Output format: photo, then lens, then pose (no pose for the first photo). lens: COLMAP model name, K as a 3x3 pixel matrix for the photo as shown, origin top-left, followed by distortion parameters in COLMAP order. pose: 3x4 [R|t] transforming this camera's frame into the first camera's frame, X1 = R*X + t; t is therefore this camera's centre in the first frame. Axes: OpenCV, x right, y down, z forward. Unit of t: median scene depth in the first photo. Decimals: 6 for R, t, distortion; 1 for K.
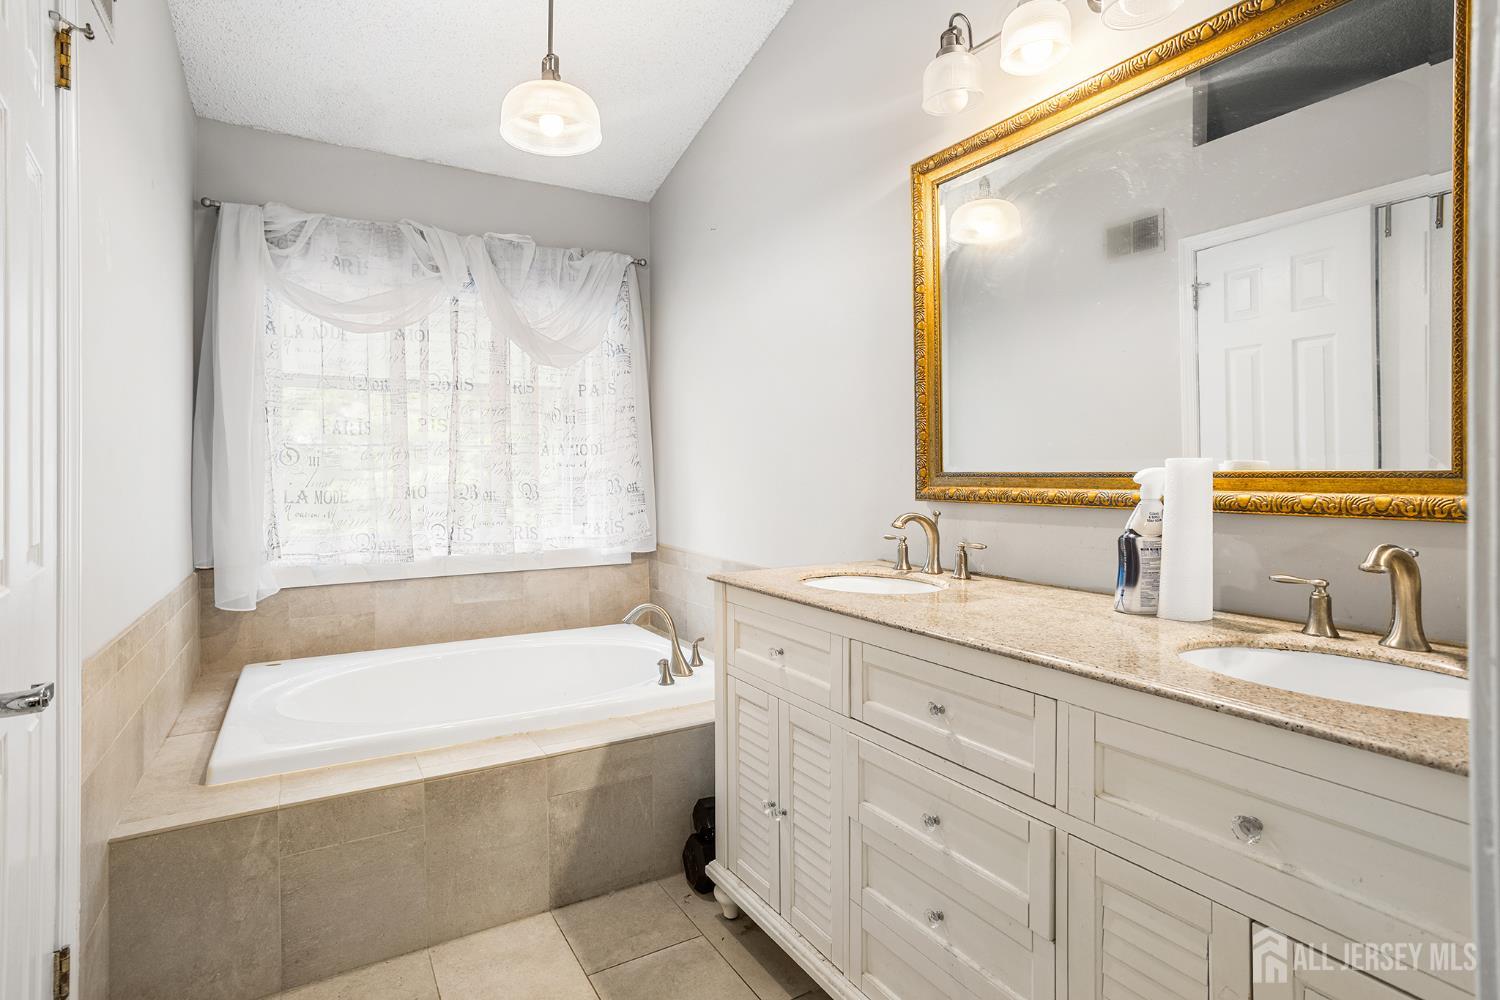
lens RADIAL K [[737.0, 0, 740.7], [0, 737.0, 472.6], [0, 0, 1]] dist [-0.042754, 0.025850]
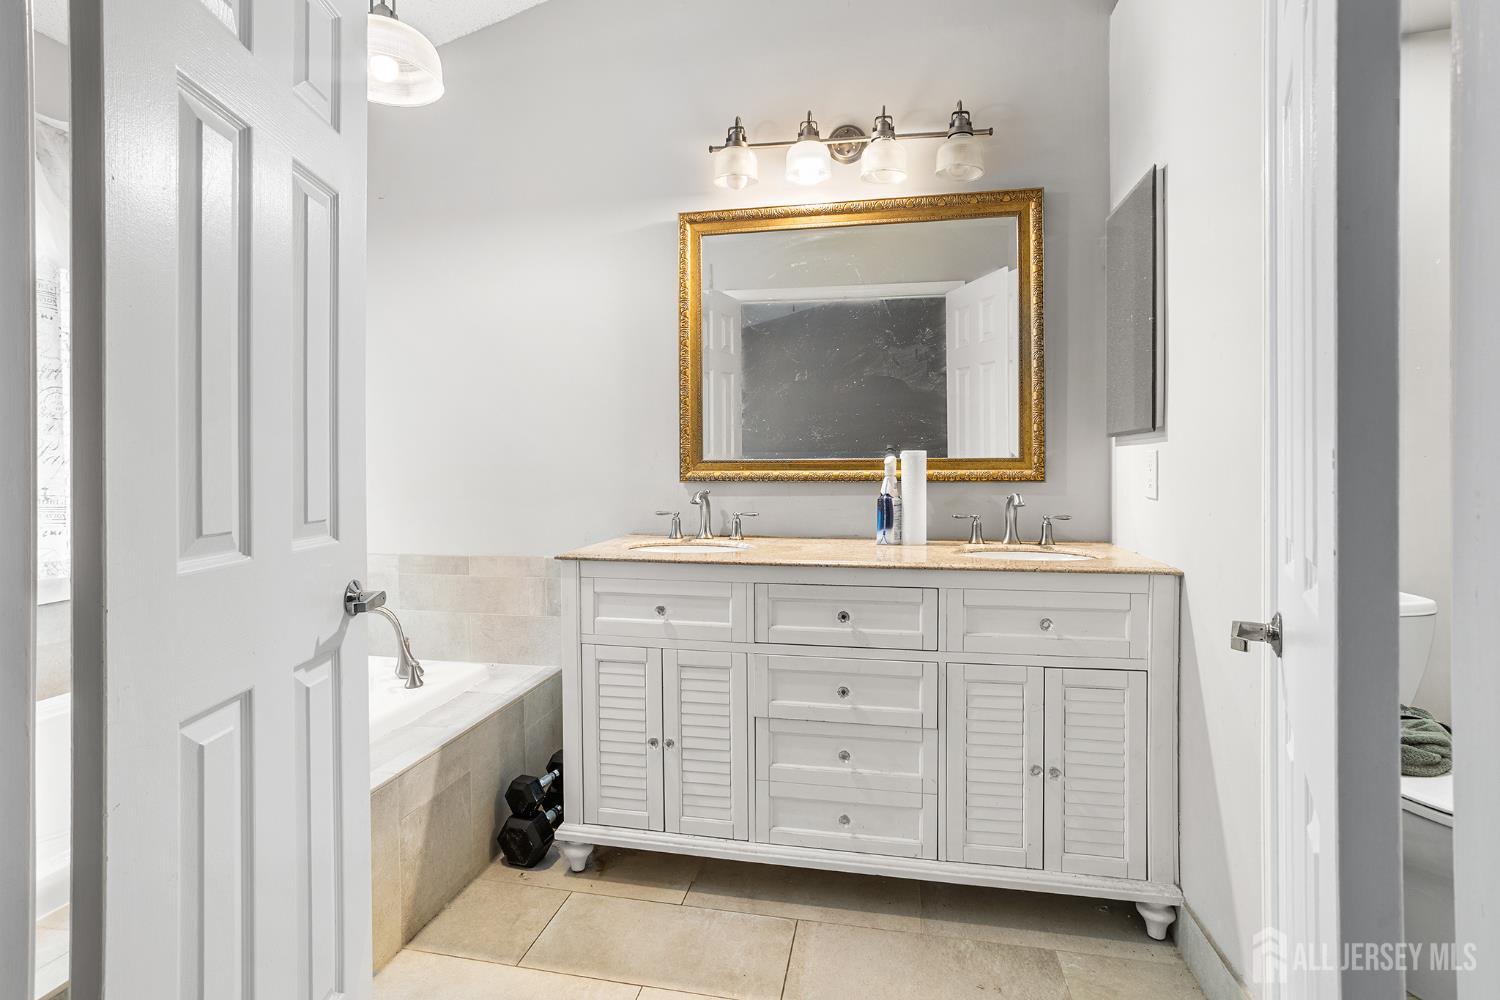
lens RADIAL K [[718.5, 0, 736.4], [0, 718.5, 467.6], [0, 0, 1]] dist [-0.024558, 0.000992]
pose [[0.674368, -0.000491, 0.738395, -0.658583], [-0.000049, 1.000000, 0.000709, 0.013042], [-0.738396, -0.000514, 0.674368, 0.118070]]
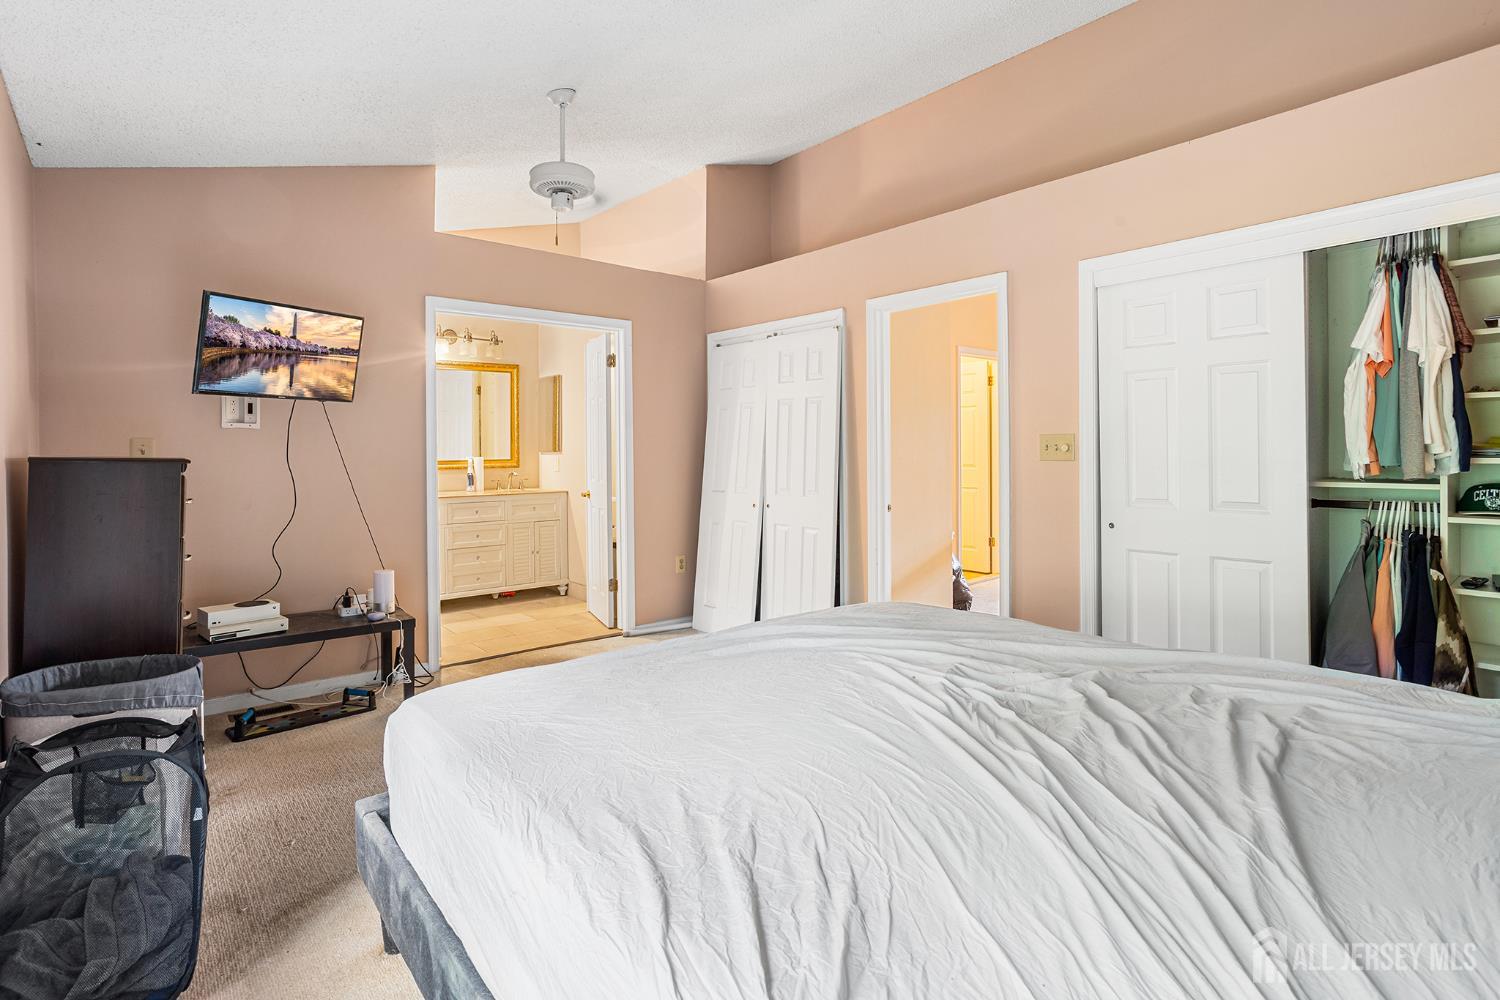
lens RADIAL K [[737.0, 0, 740.7], [0, 737.0, 472.6], [0, 0, 1]] dist [-0.042754, 0.025850]
pose [[-0.182020, -0.031629, 0.982786, -3.129592], [0.003529, 0.999455, 0.032819, -0.049411], [-0.983289, 0.009442, -0.181809, 0.136436]]
